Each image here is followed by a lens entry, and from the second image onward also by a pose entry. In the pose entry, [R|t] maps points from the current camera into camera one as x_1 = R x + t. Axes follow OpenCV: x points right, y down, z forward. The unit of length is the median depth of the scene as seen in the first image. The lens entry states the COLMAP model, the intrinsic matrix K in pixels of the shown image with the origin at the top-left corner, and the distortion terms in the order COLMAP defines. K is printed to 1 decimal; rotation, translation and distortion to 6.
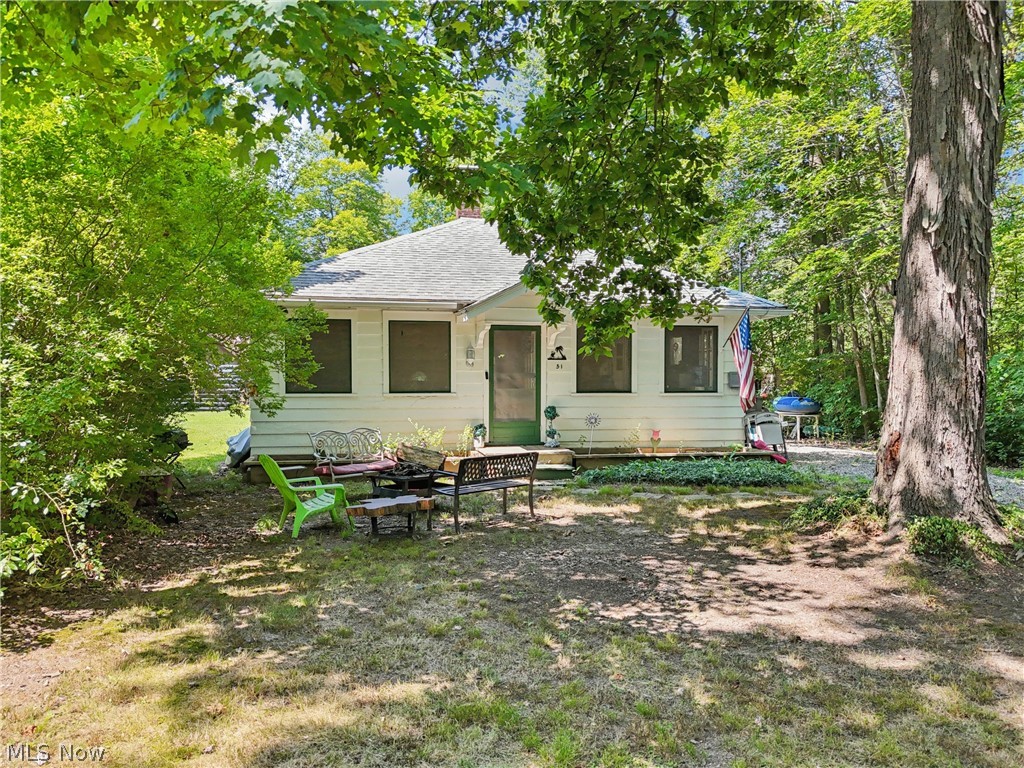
lens RADIAL K [[740.9, 0, 514.1], [0, 740.9, 396.3], [0, 0, 1]] dist [0.022077, -0.007564]
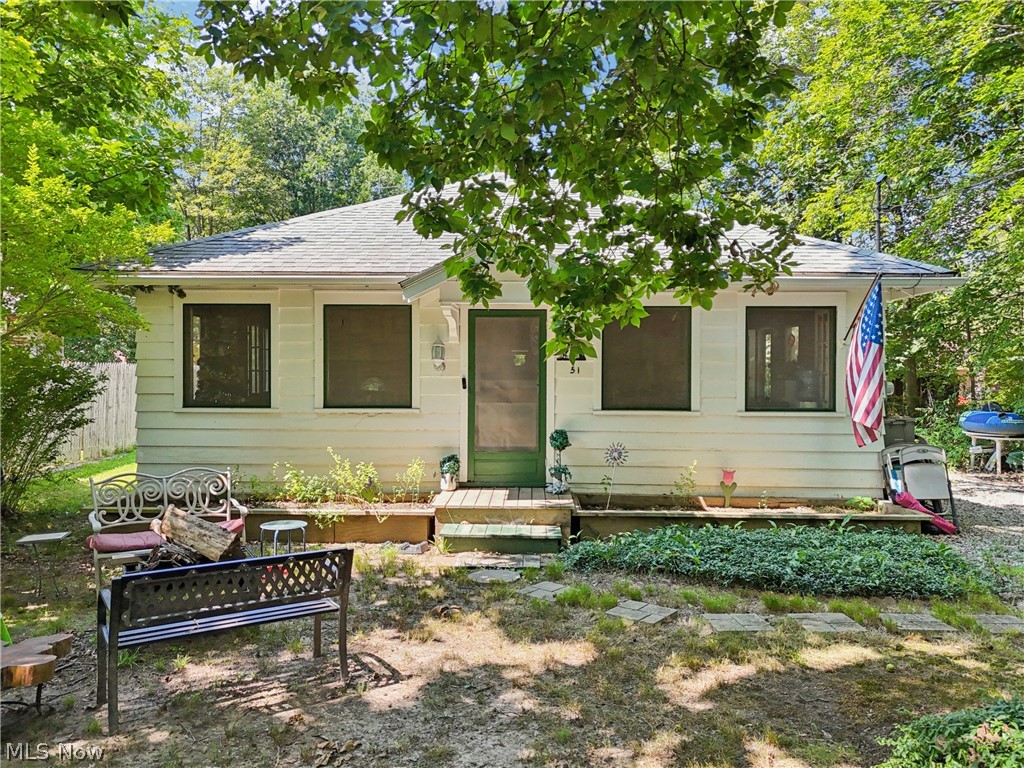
lens RADIAL K [[774.2, 0, 508.5], [0, 774.2, 380.9], [0, 0, 1]] dist [0.072399, -0.079113]
pose [[0.977364, 0.005127, -0.211503, 0.155872], [-0.009253, 0.999786, -0.018521, -0.018017], [0.211363, 0.020059, 0.977202, 0.316707]]
